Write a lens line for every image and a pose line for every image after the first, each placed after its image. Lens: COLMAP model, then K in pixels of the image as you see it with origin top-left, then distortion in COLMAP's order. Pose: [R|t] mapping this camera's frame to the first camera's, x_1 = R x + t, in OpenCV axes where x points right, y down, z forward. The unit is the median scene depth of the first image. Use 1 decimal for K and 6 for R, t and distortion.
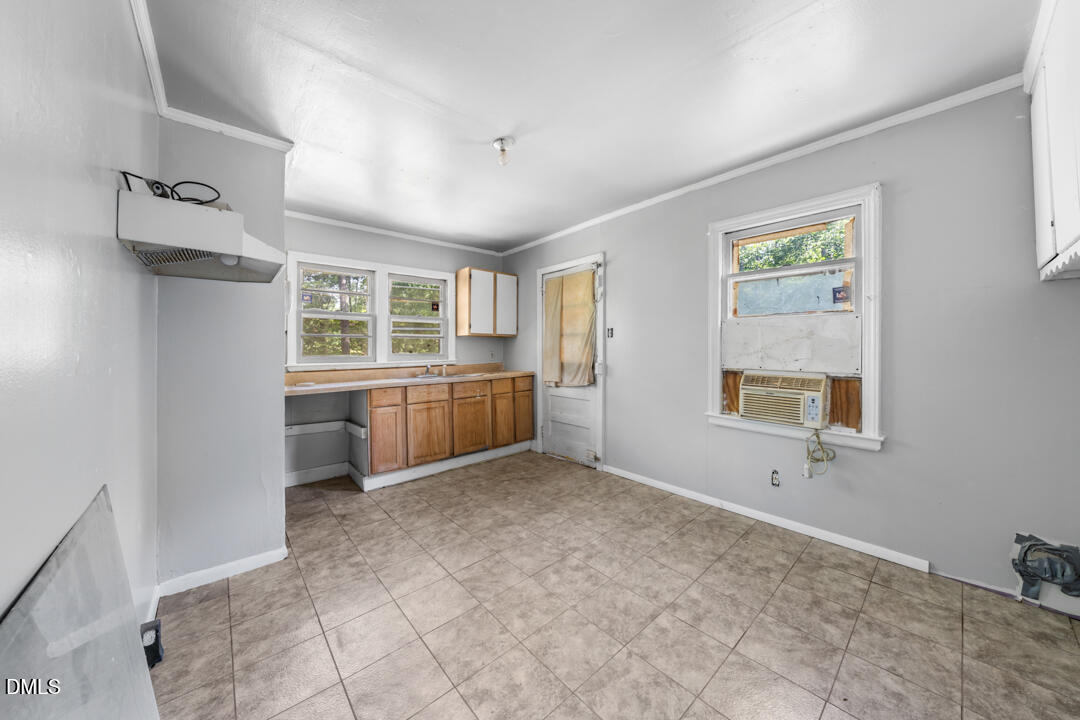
lens RADIAL K [[377.5, 0, 542.8], [0, 377.5, 347.3], [0, 0, 1]] dist [-0.000115, -0.000017]
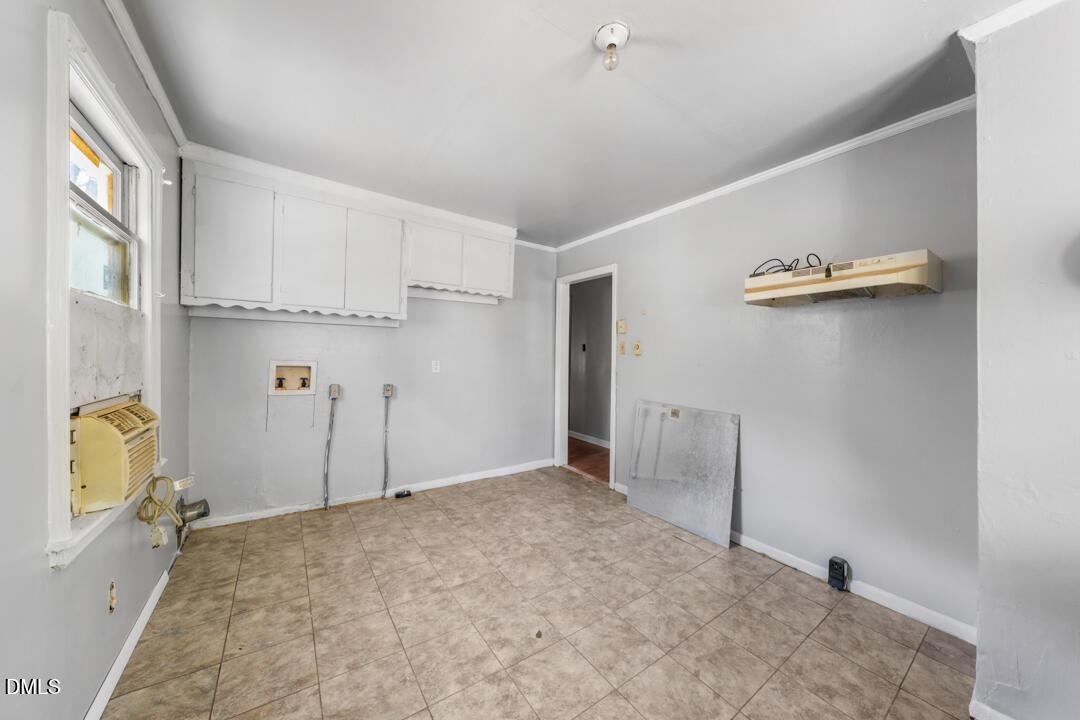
lens RADIAL K [[377.5, 0, 542.8], [0, 377.5, 347.3], [0, 0, 1]] dist [-0.000115, -0.000017]
pose [[-0.993713, -0.007804, 0.111688, -0.041533], [-0.009819, 0.999799, -0.017502, -0.007306], [-0.111529, -0.018489, -0.993589, 1.039347]]
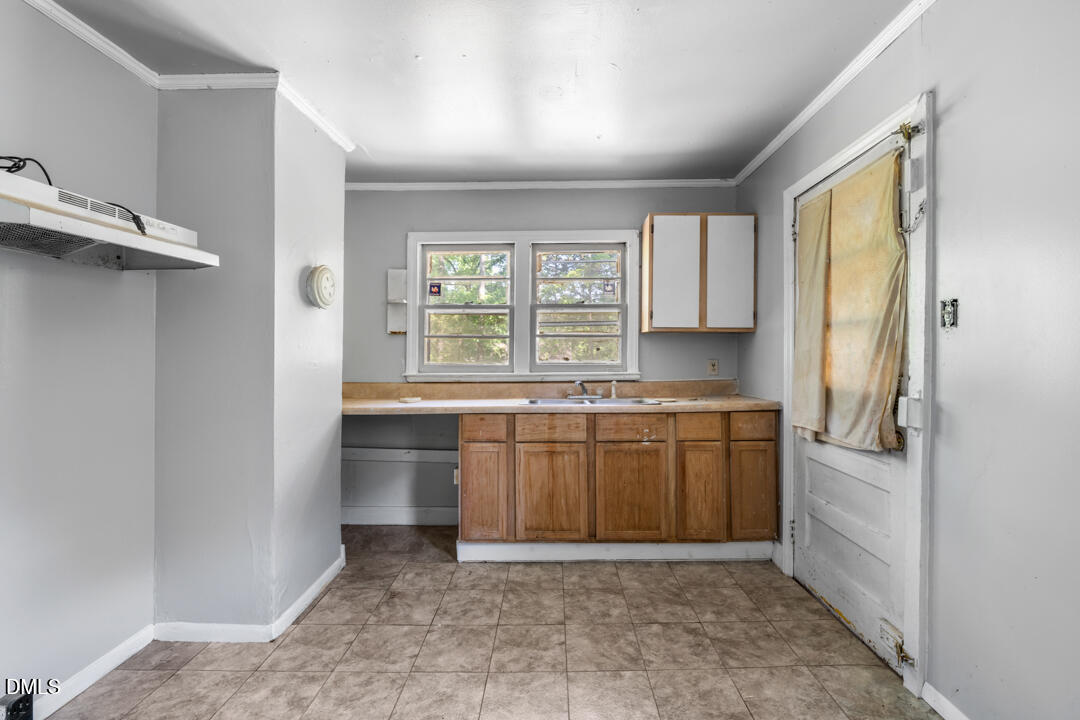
lens RADIAL K [[463.9, 0, 541.4], [0, 463.9, 348.7], [0, 0, 1]] dist [-0.002213, -0.000565]
pose [[0.732307, -0.000308, -0.680974, 0.193196], [-0.001011, 0.999998, -0.001540, -0.004655], [0.680974, 0.001817, 0.732306, 0.429954]]
